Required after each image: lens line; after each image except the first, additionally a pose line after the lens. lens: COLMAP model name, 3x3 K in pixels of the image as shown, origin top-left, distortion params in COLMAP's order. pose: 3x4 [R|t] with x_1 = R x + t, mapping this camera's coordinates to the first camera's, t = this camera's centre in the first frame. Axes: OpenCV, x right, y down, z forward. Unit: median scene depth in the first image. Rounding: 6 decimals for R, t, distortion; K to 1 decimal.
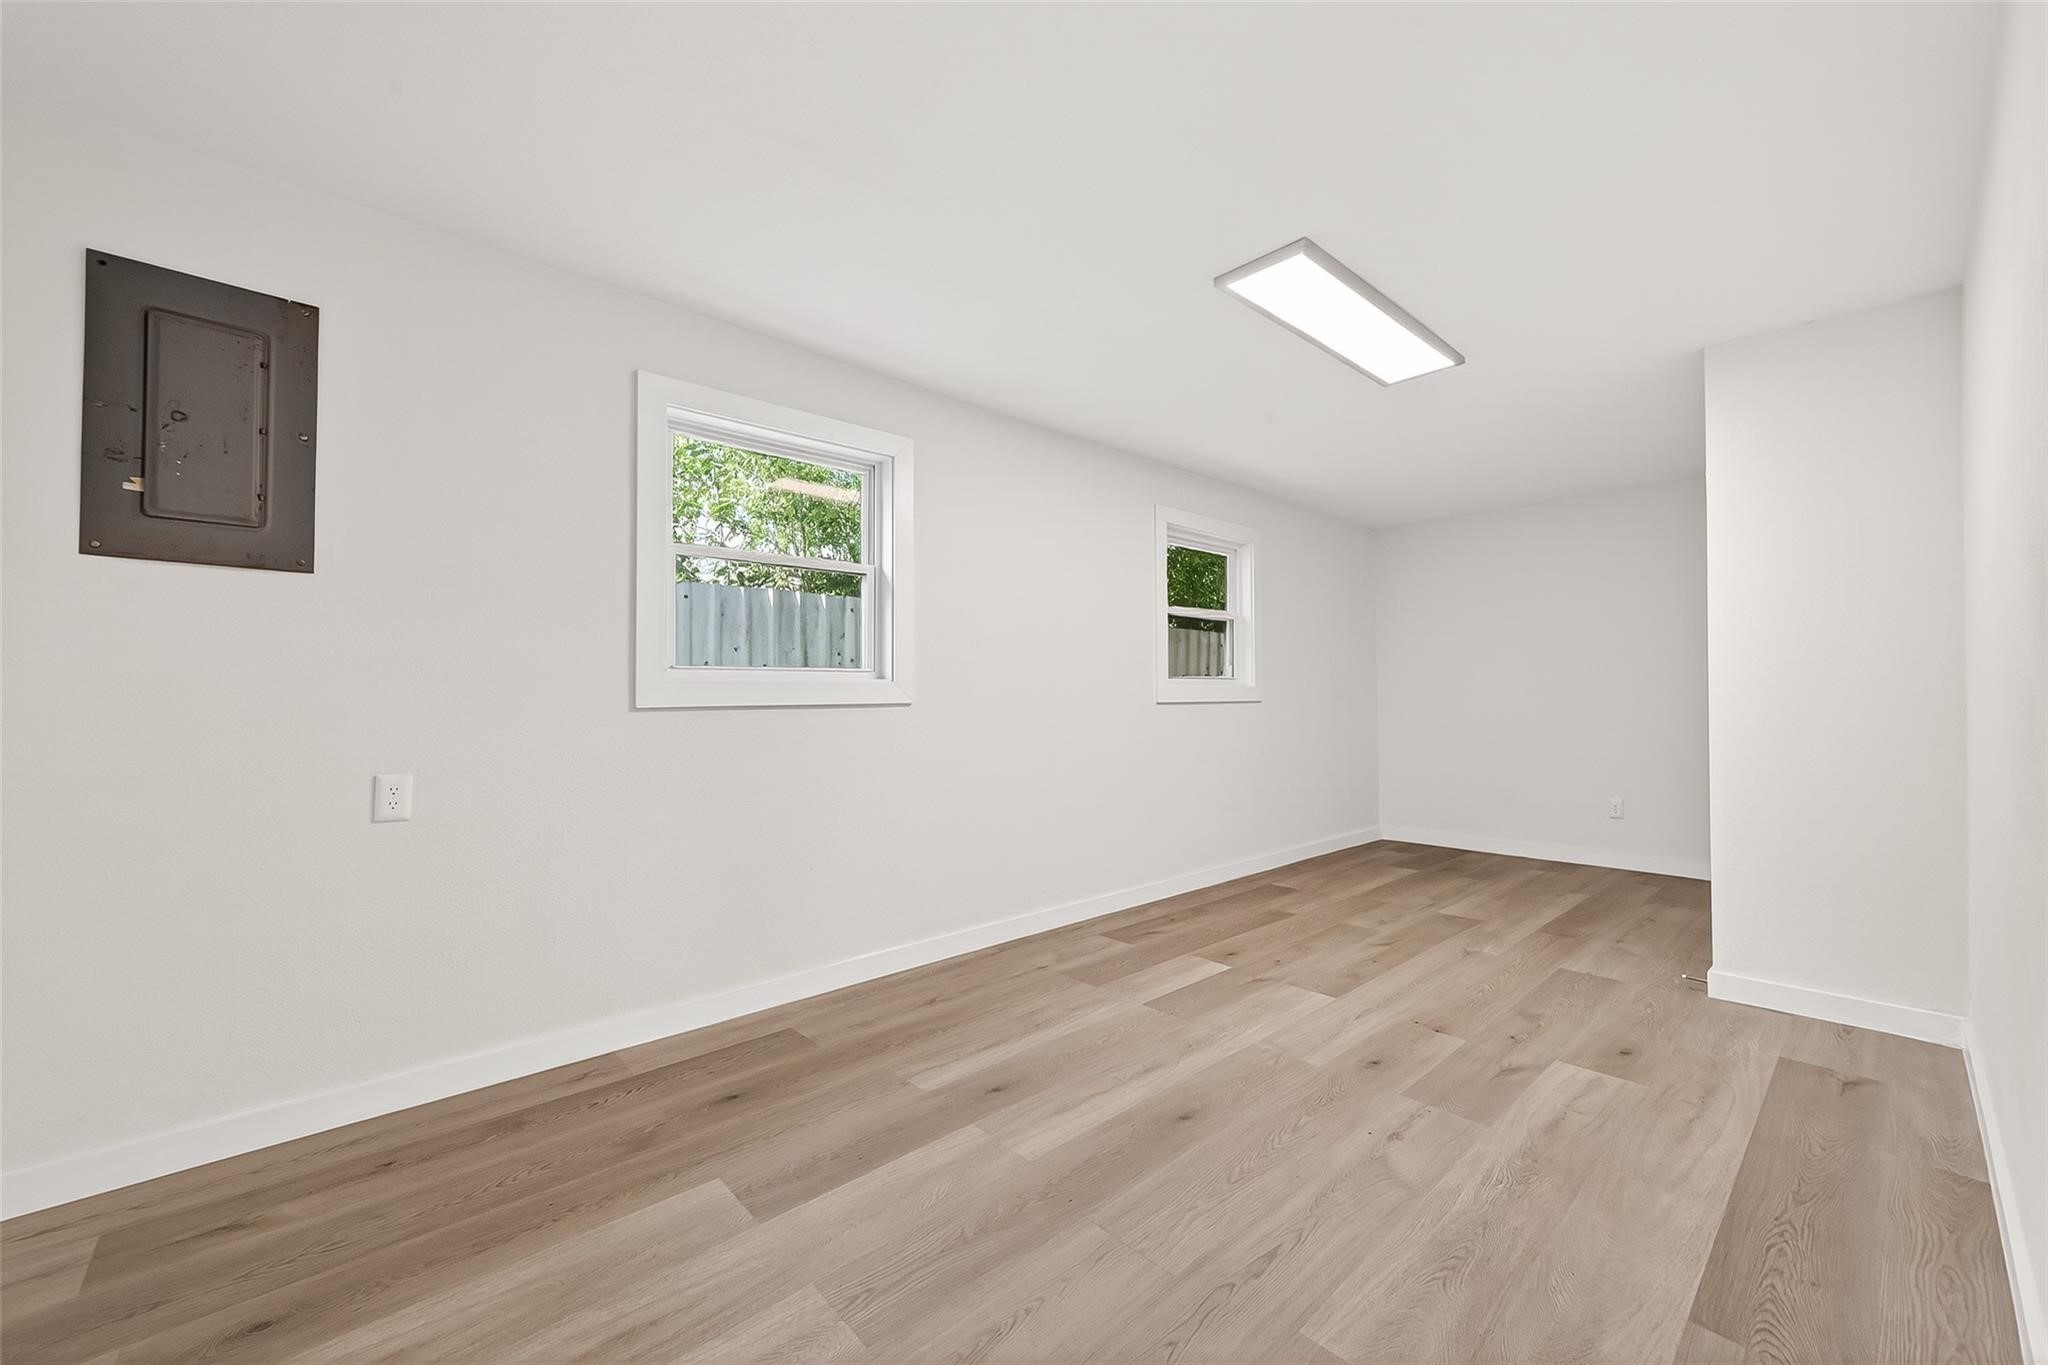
lens RADIAL K [[798.0, 0, 1035.6], [0, 798.0, 677.0], [0, 0, 1]] dist [0.000393, -0.001132]
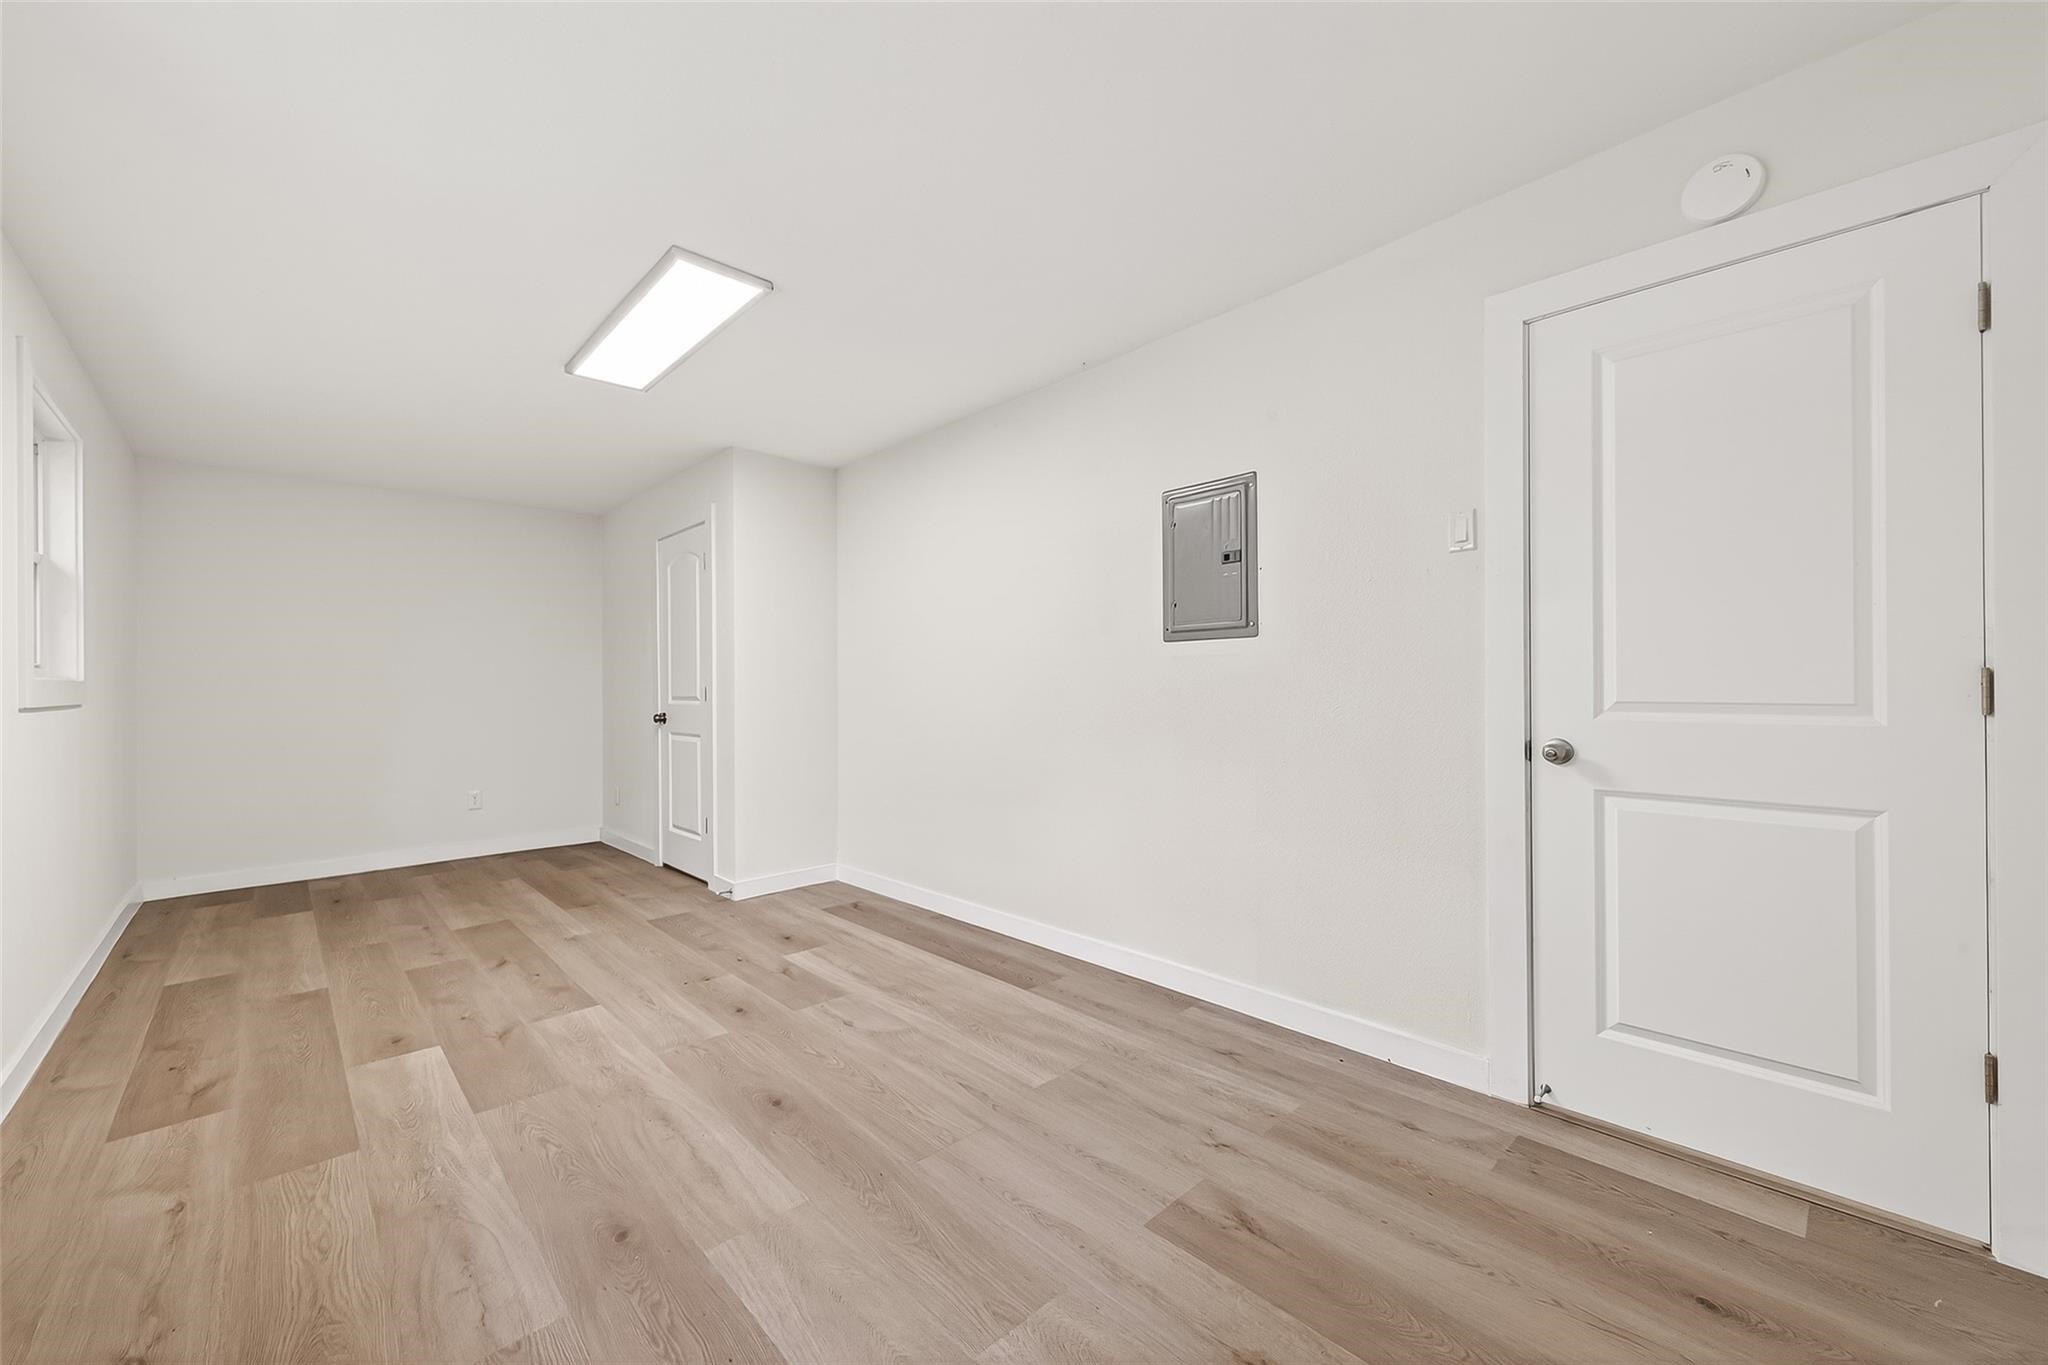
lens RADIAL K [[798.0, 0, 1035.9], [0, 798.0, 687.2], [0, 0, 1]] dist [0.000393, -0.001132]
pose [[-0.019935, -0.000762, 0.999801, -0.620521], [-0.013165, 0.999913, 0.000500, 0.009655], [-0.999715, -0.013152, -0.019943, 0.510686]]
